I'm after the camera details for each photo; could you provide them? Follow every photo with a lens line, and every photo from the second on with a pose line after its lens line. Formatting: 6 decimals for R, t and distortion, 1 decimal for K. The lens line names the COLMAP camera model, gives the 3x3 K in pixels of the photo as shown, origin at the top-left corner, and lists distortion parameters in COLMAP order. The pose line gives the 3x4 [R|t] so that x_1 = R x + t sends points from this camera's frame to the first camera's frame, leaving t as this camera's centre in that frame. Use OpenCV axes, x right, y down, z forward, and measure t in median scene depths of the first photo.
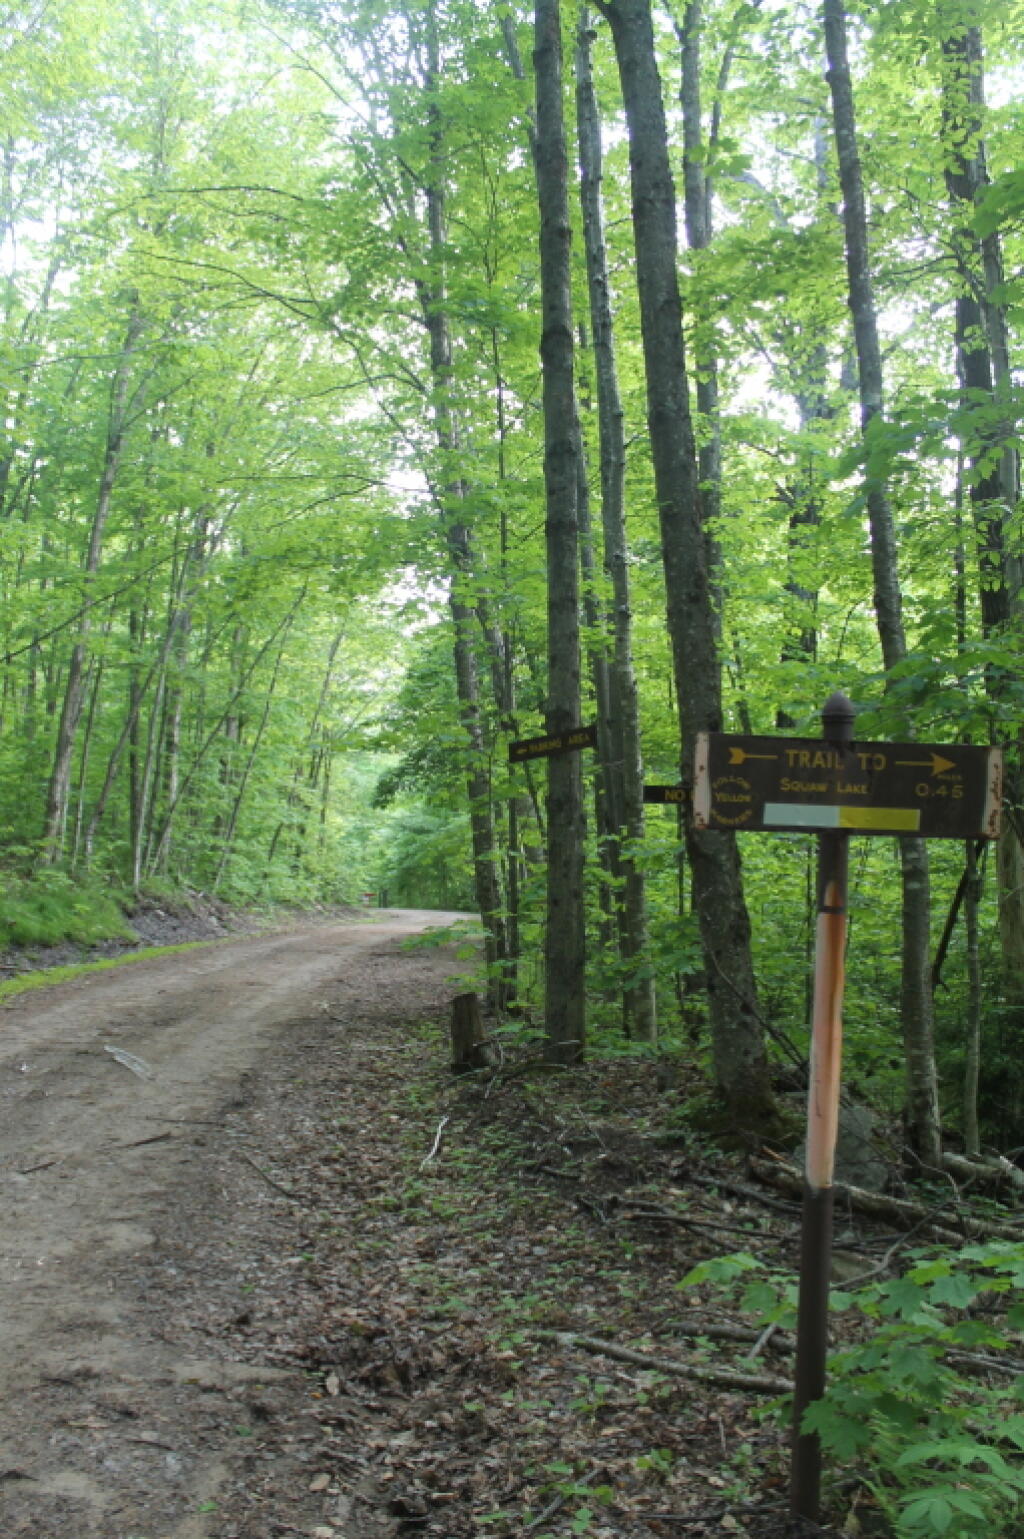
lens RADIAL K [[1503.5, 0, 512.0], [0, 1503.5, 769.5], [0, 0, 1]] dist [-0.165902, -0.001276]
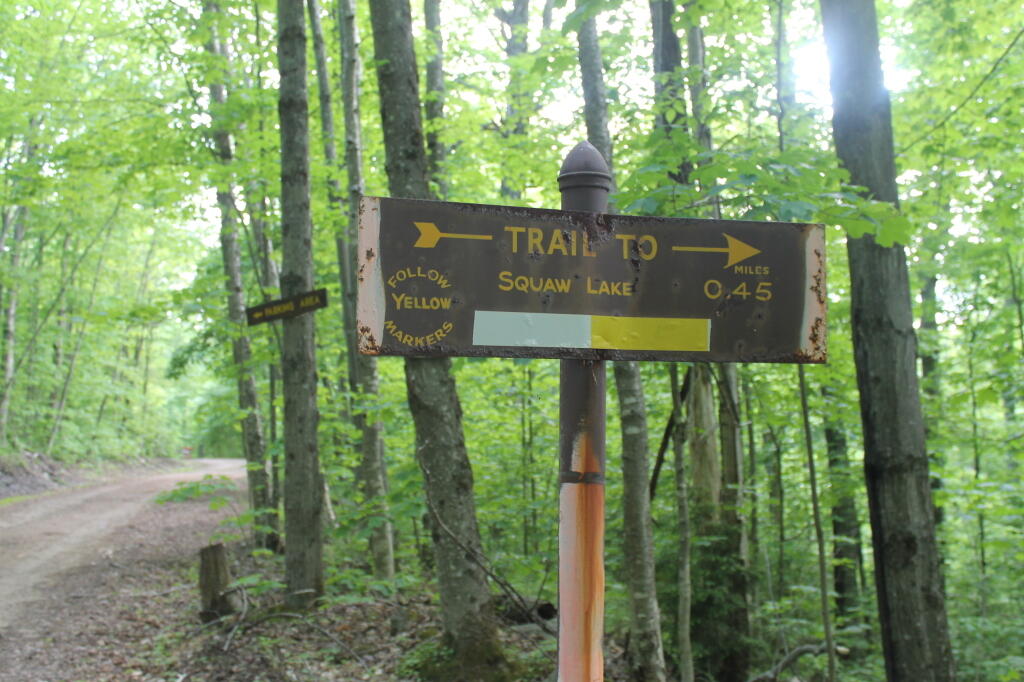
lens RADIAL K [[673.9, 0, 512.0], [0, 673.9, 341.0], [0, 0, 1]] dist [-0.025847, 0.000800]
pose [[0.980149, -0.012473, 0.197871, 0.080262], [0.022723, 0.998510, -0.049614, 0.030705], [-0.196957, 0.053125, 0.978972, 0.450443]]
